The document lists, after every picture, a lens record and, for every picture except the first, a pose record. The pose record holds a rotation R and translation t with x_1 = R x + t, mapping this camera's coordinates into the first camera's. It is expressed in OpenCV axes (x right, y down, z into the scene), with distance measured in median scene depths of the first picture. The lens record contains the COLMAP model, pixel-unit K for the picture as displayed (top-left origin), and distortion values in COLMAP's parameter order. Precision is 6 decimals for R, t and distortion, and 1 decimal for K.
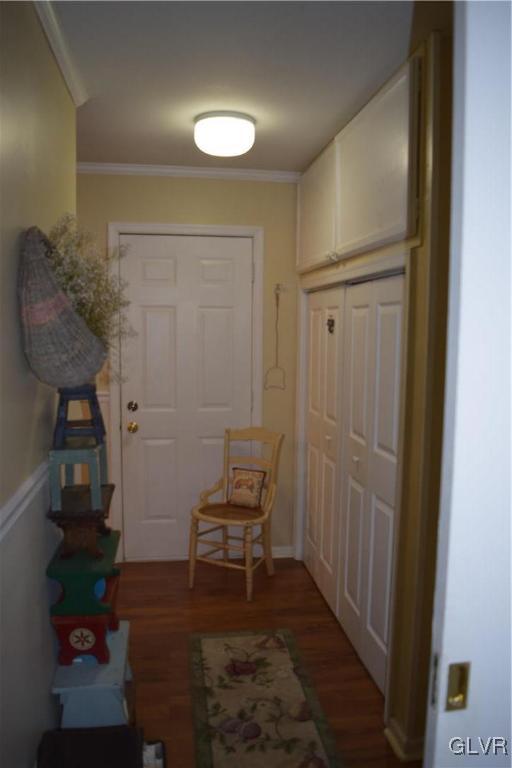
lens RADIAL K [[600.7, 0, 256.0], [0, 600.7, 384.0], [0, 0, 1]] dist [-0.072232, 0.001783]
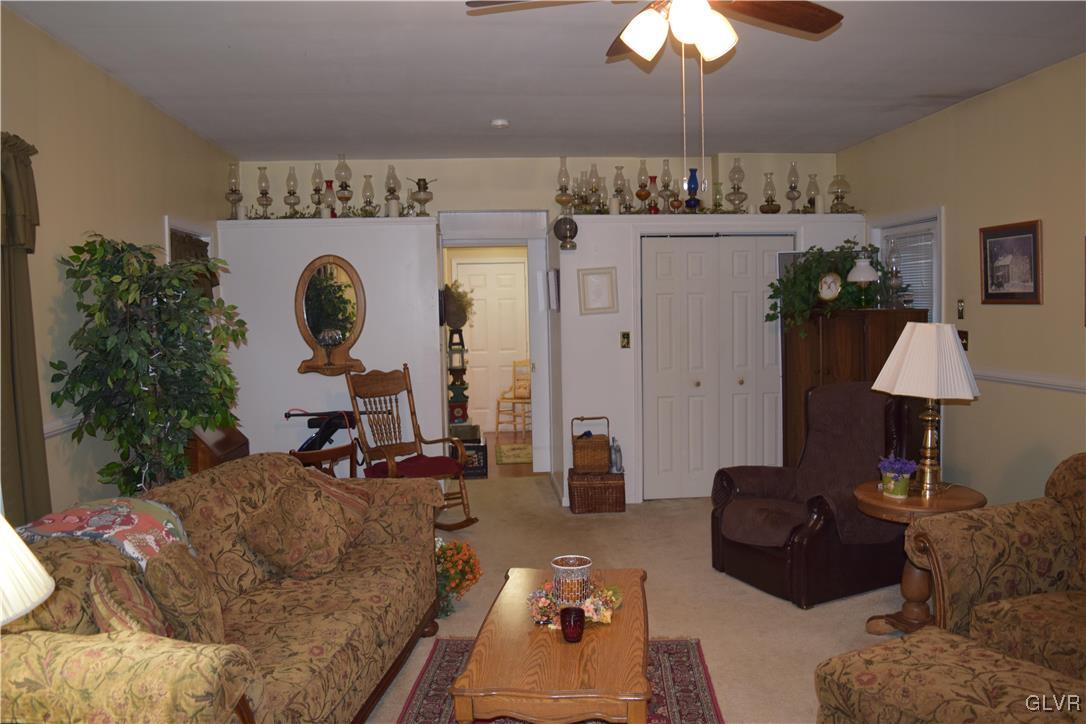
lens RADIAL K [[849.5, 0, 543.0], [0, 849.5, 362.0], [0, 0, 1]] dist [-0.072232, 0.001783]
pose [[0.997324, -0.023624, -0.069193, 0.247769], [0.021769, 0.999386, -0.027441, 0.162343], [0.069799, 0.025862, 0.997226, -1.830554]]
